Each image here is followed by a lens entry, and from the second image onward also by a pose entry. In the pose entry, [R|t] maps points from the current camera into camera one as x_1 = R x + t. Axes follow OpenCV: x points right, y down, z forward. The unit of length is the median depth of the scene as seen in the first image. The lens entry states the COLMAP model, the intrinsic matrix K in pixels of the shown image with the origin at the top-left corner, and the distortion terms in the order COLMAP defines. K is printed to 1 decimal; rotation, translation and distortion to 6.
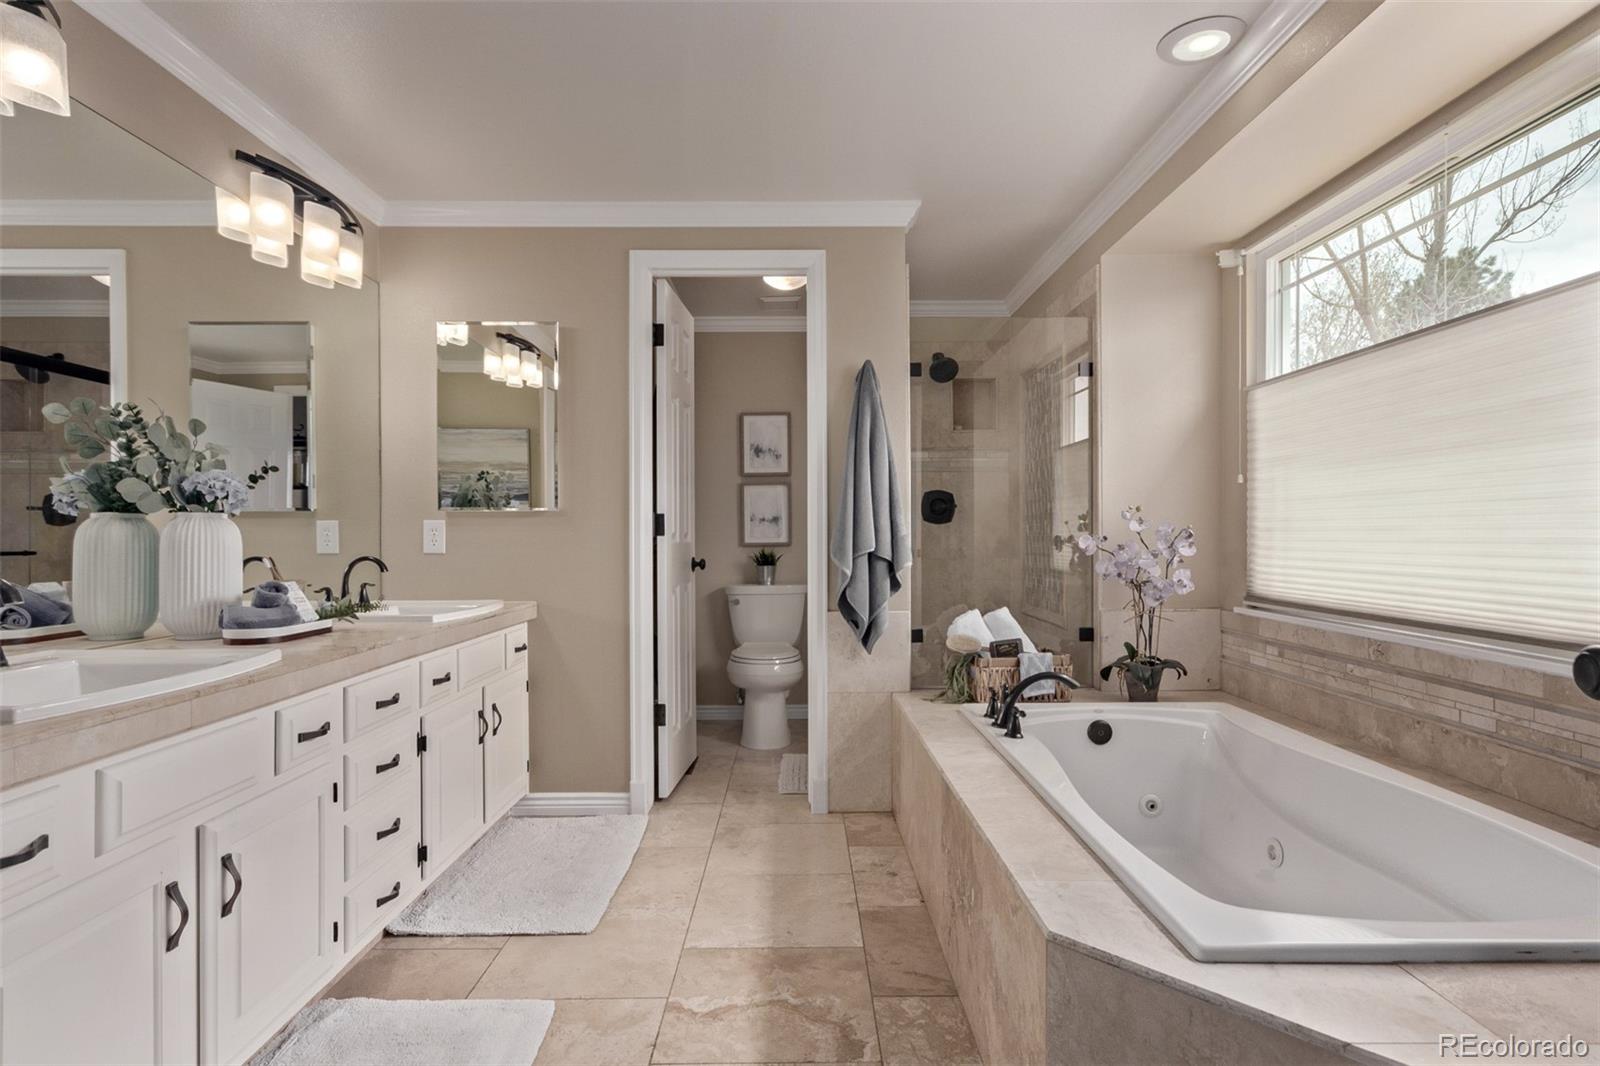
lens RADIAL K [[846.0, 0, 801.8], [0, 846.0, 533.4], [0, 0, 1]] dist [0.013451, 0.000822]
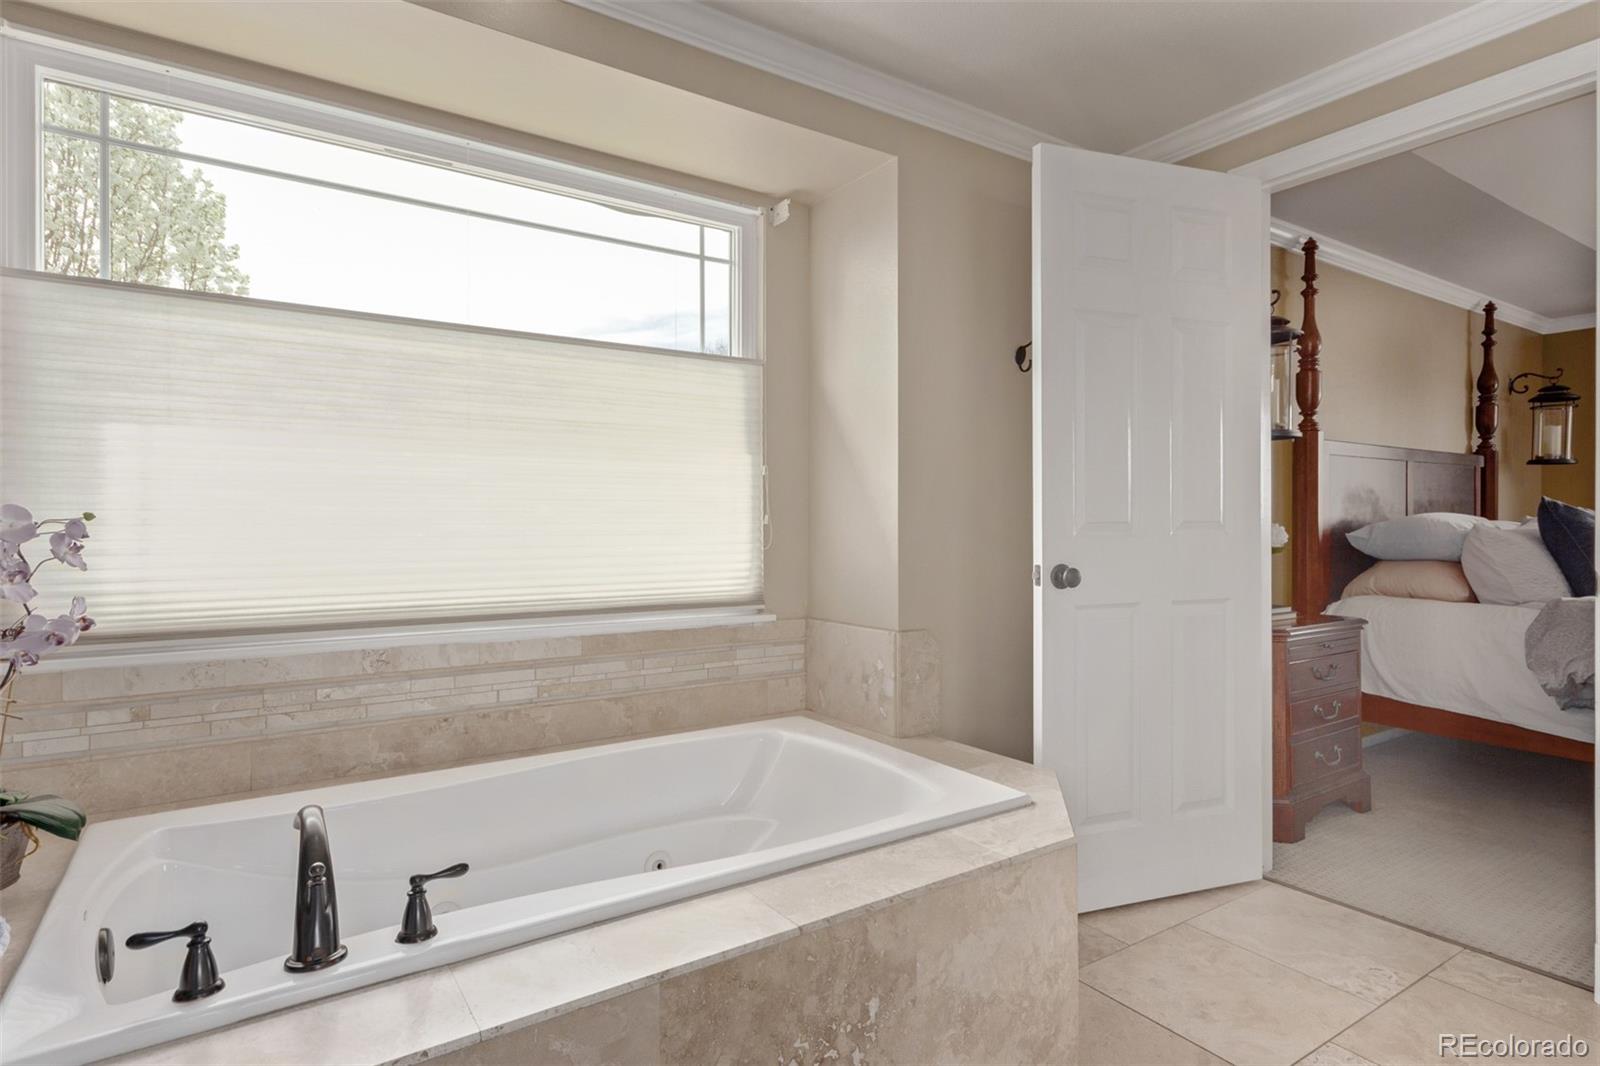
lens RADIAL K [[846.0, 0, 804.6], [0, 846.0, 526.8], [0, 0, 1]] dist [0.013451, 0.000822]
pose [[-0.550210, -0.002283, 0.835023, -0.332538], [-0.000315, 0.999997, 0.002526, -0.004556], [-0.835026, 0.001127, -0.550209, 1.219365]]
